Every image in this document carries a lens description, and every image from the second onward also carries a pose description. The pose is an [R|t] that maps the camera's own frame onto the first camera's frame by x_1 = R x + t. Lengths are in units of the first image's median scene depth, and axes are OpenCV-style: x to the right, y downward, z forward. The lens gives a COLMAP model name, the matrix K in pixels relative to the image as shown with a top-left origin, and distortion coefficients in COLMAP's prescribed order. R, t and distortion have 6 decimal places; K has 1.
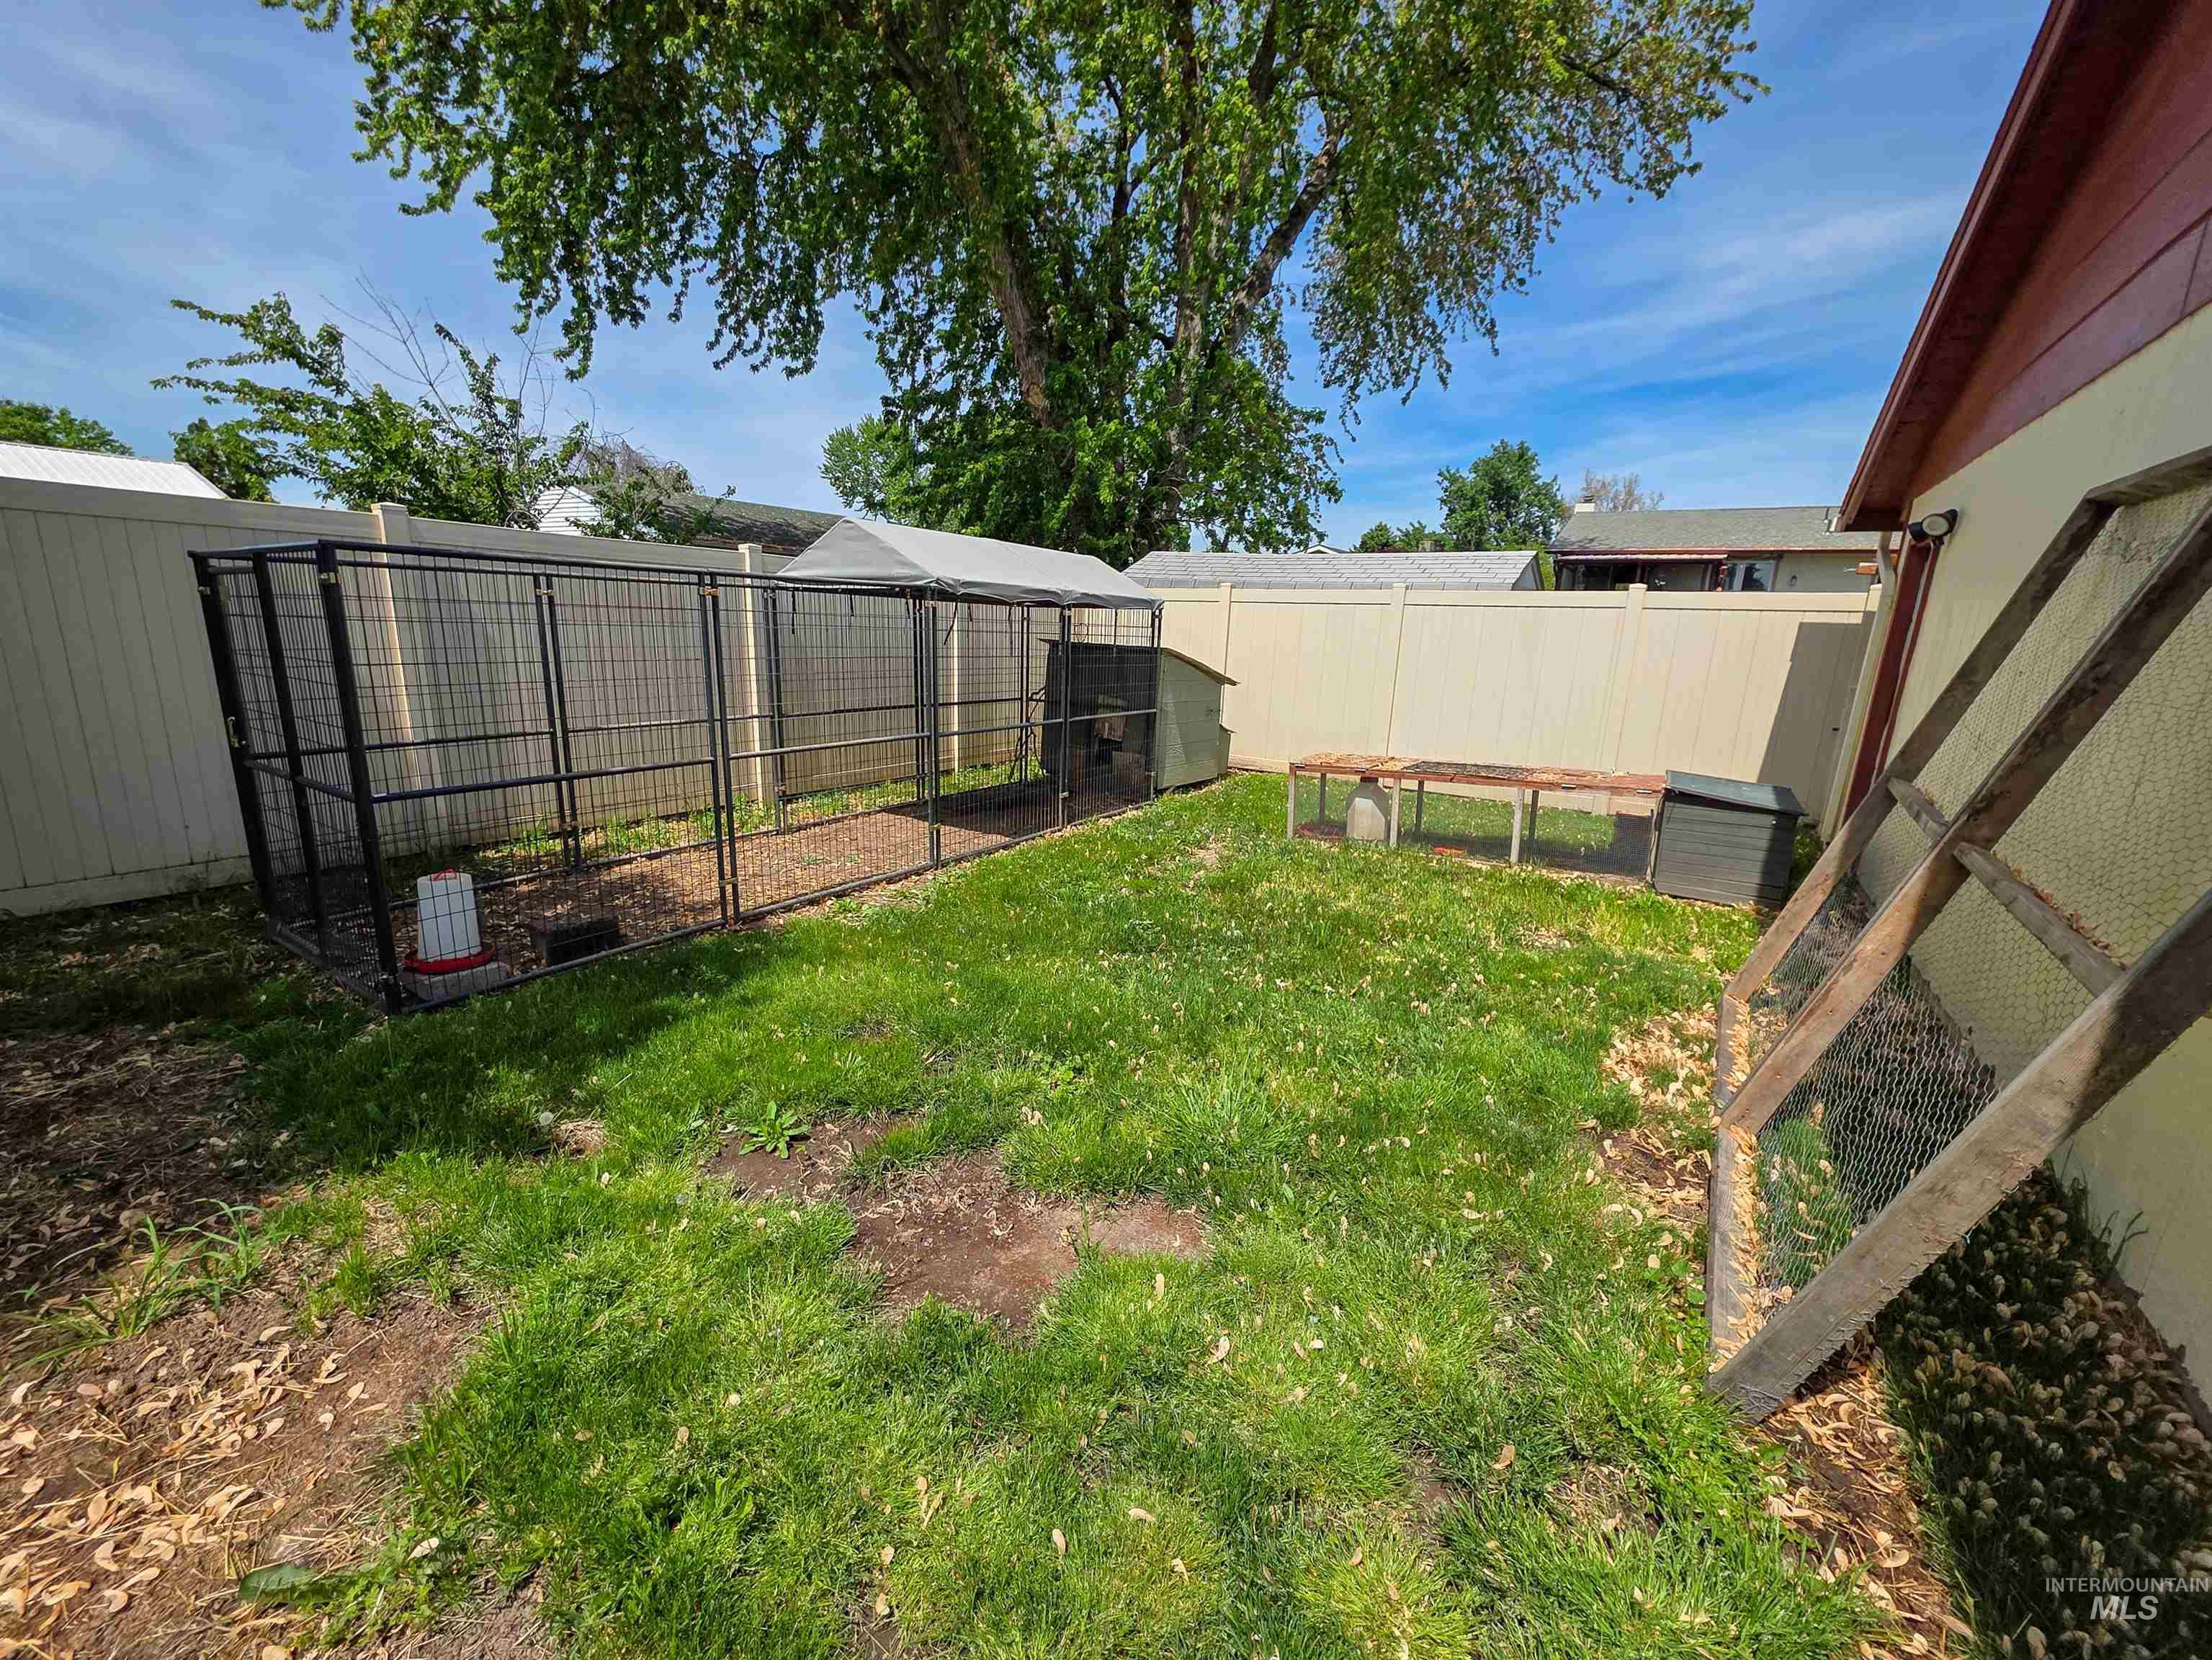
lens RADIAL K [[901.3, 0, 1093.8], [0, 901.3, 826.5], [0, 0, 1]] dist [0.001052, 0.000296]
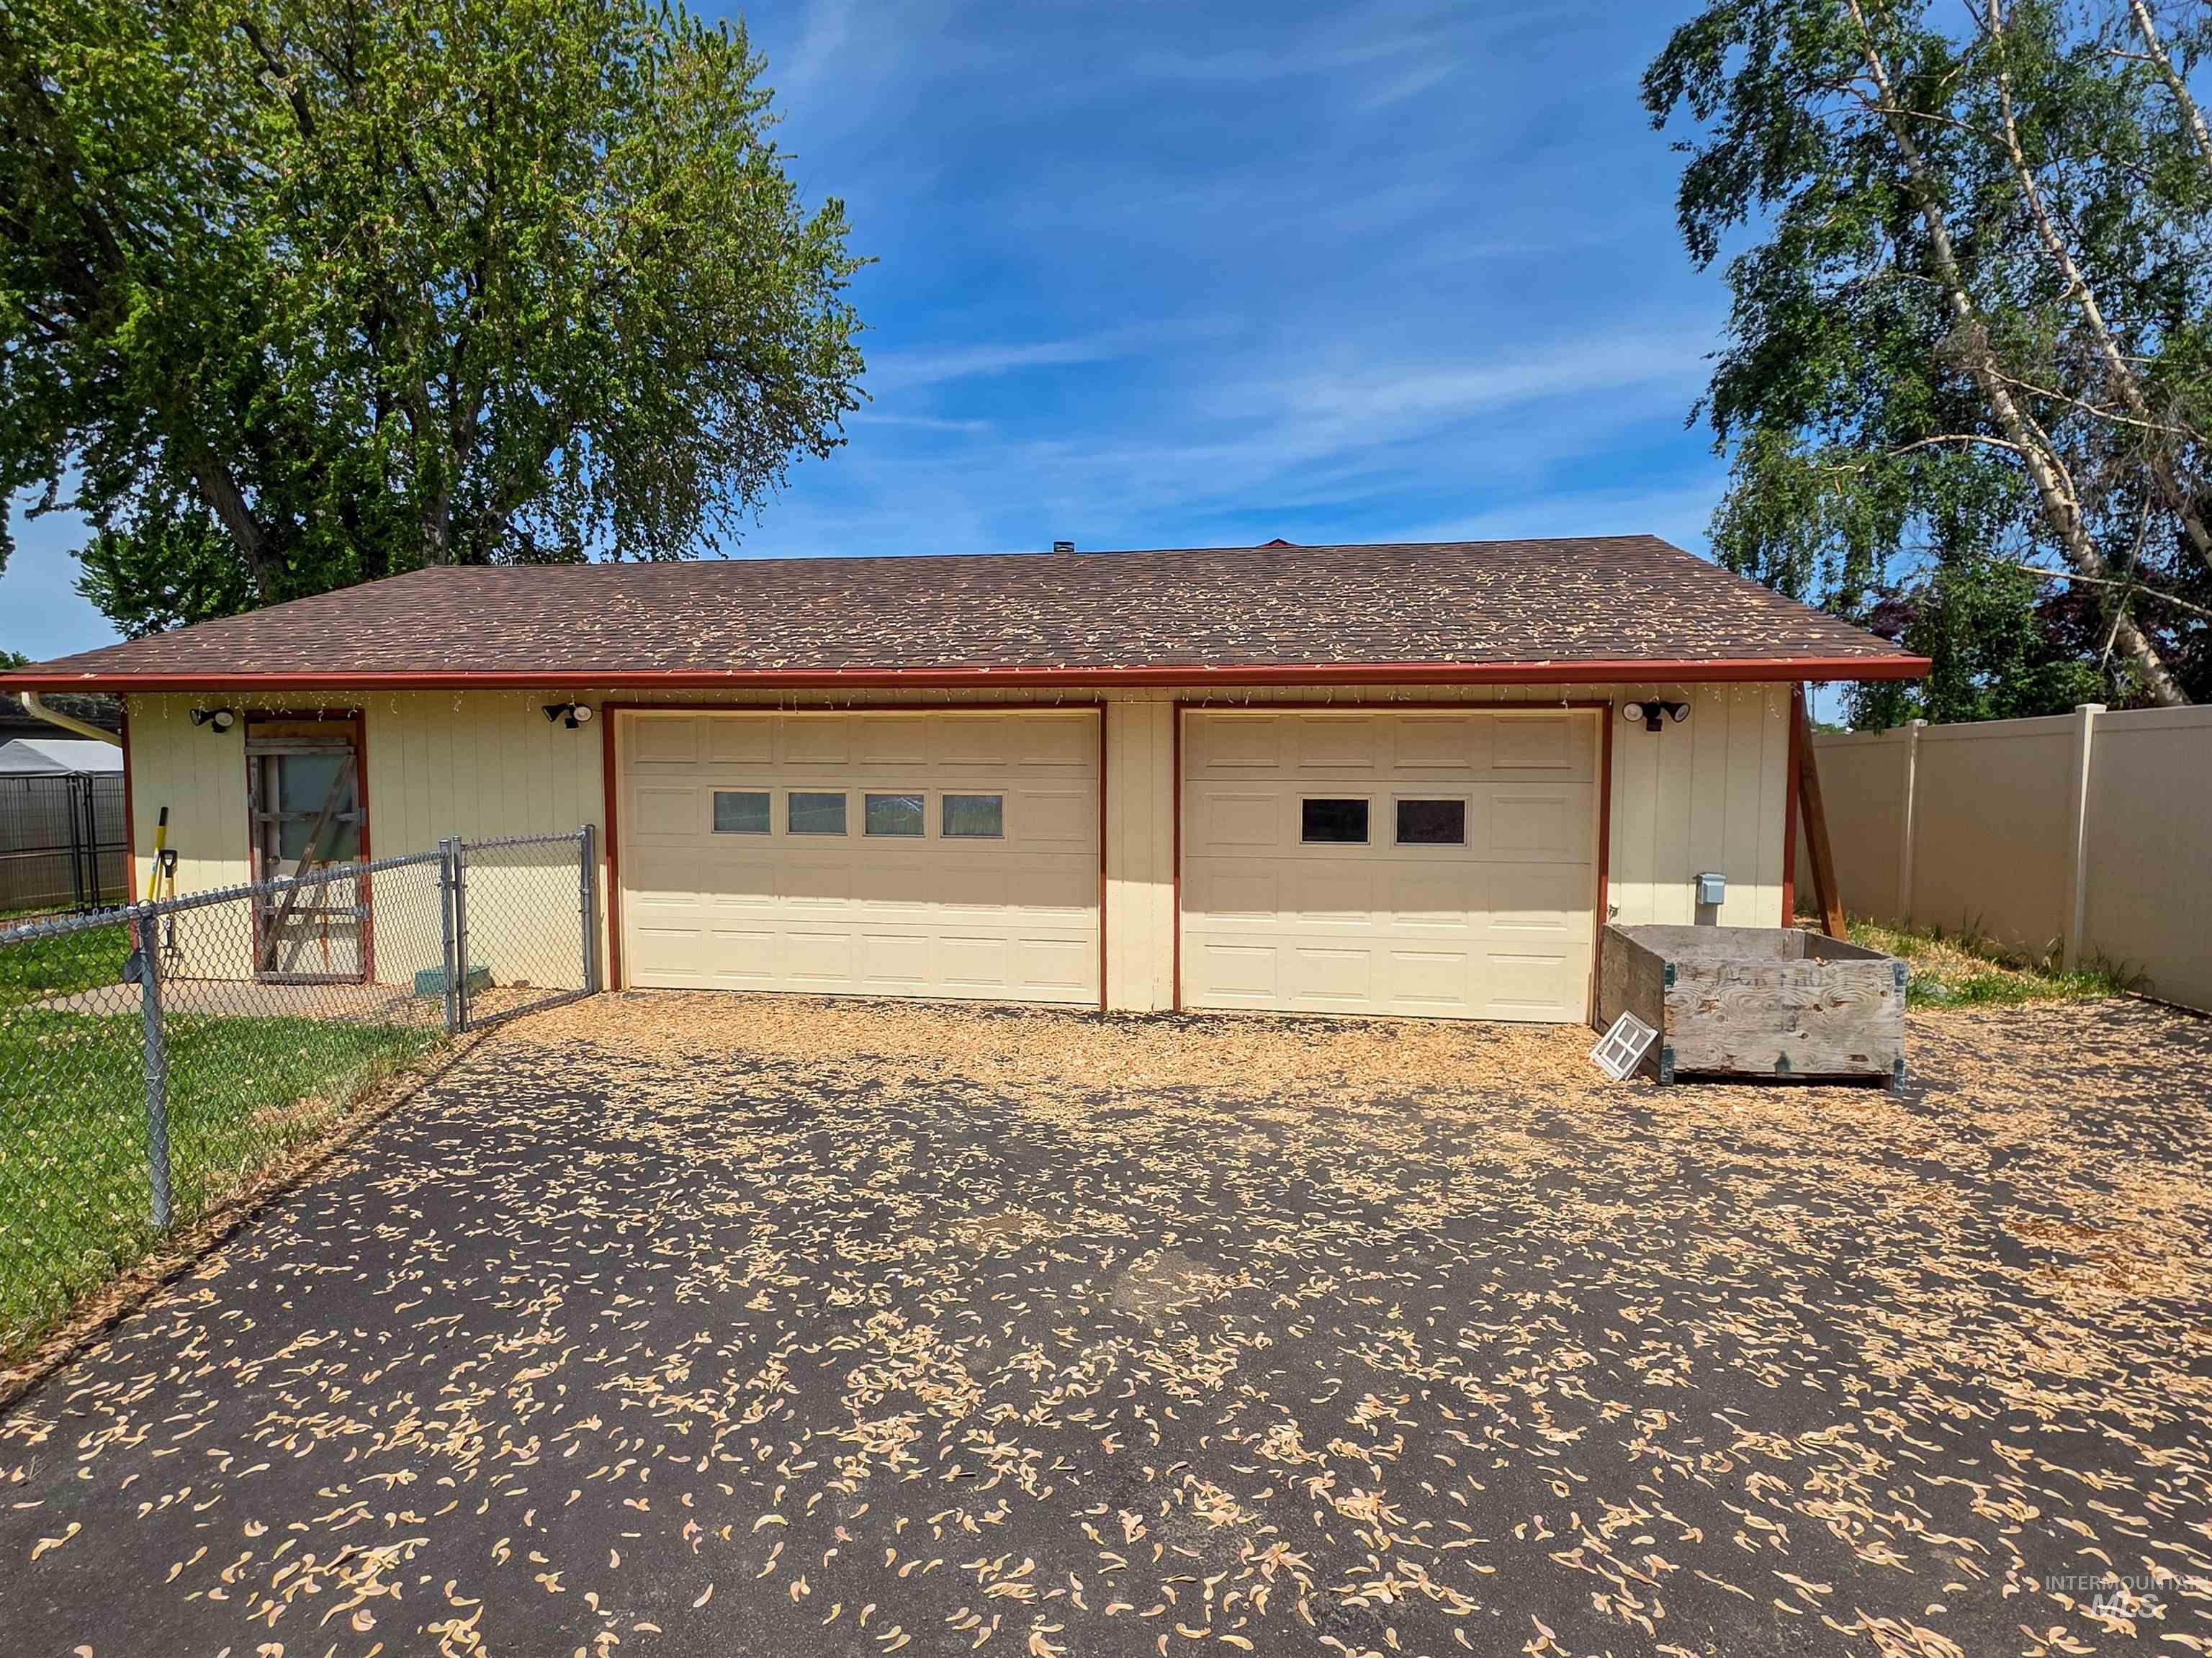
lens RADIAL K [[1122.5, 0, 1106.0], [0, 1122.5, 829.0], [0, 0, 1]] dist [0.000499, 0.000954]
pose [[0.910817, -0.075471, 0.405852, 0.320124], [0.136307, 0.982987, -0.123110, 0.168989], [-0.389656, 0.167451, 0.905609, -0.765335]]
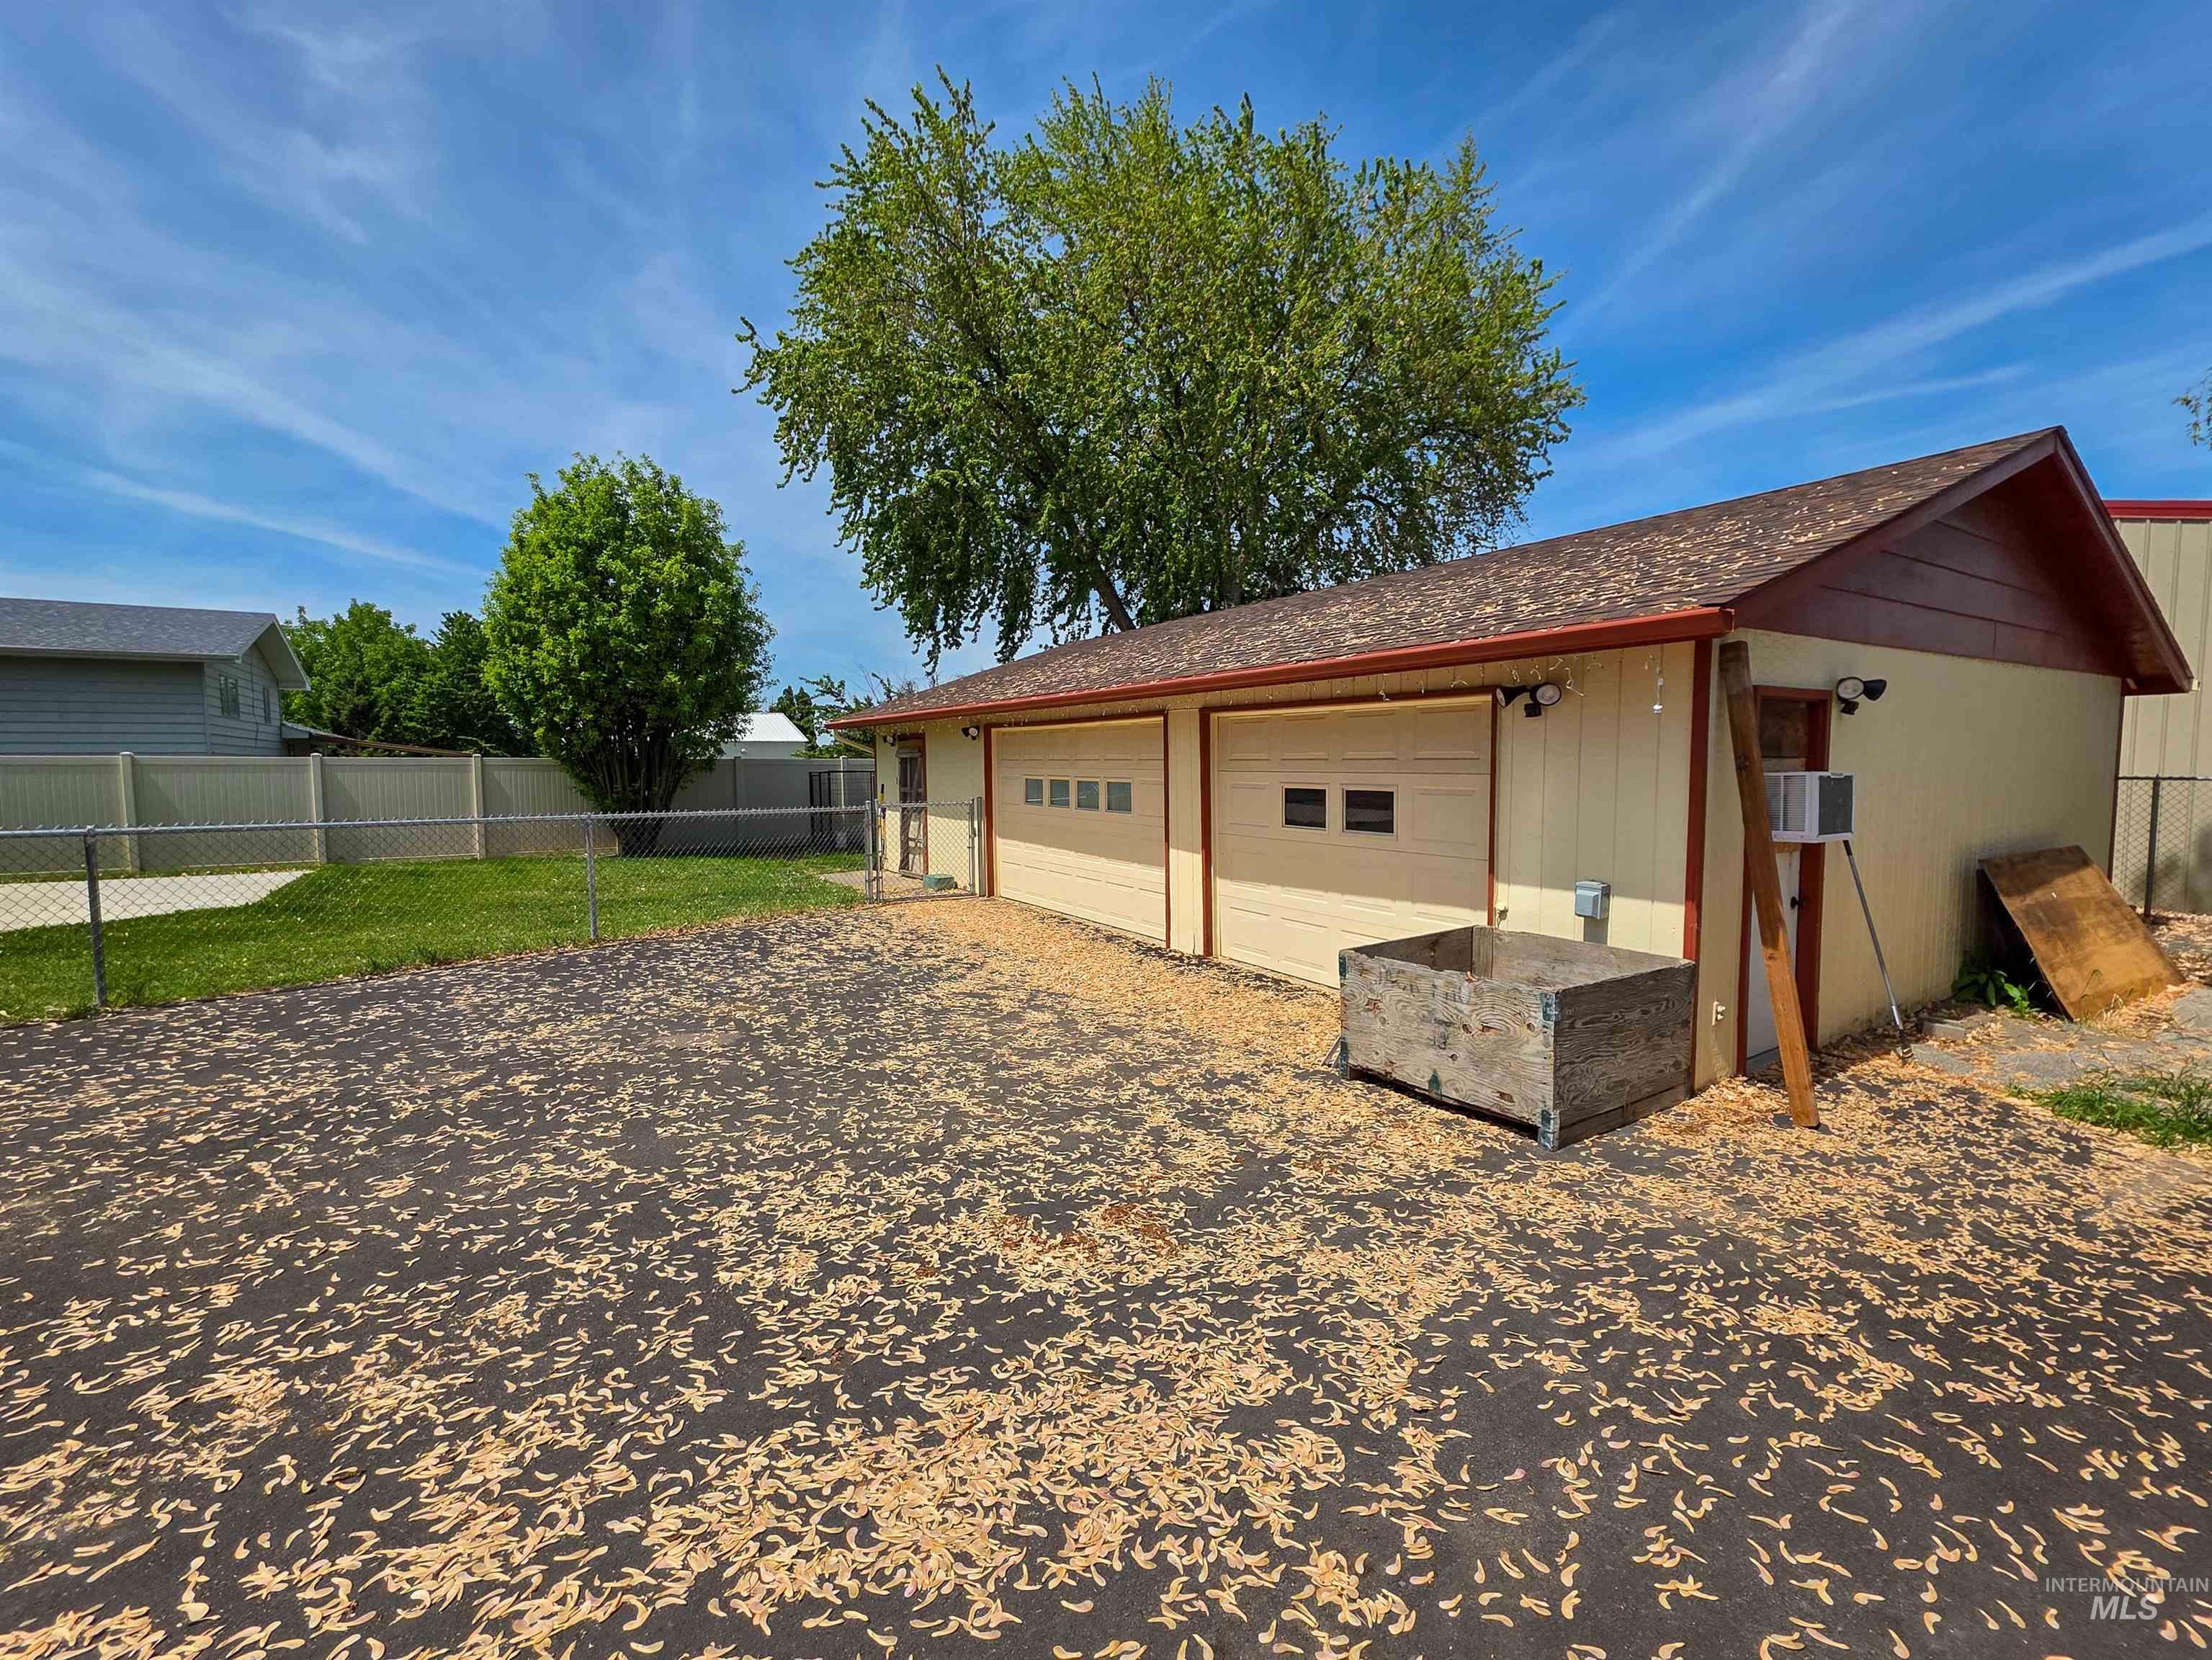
lens RADIAL K [[926.2, 0, 1088.9], [0, 926.2, 826.6], [0, 0, 1]] dist [0.000901, 0.001080]
pose [[0.906608, -0.026993, -0.421110, 0.729782], [-0.042917, 0.986879, -0.155653, 0.205117], [0.419786, 0.159189, 0.893554, -0.811441]]
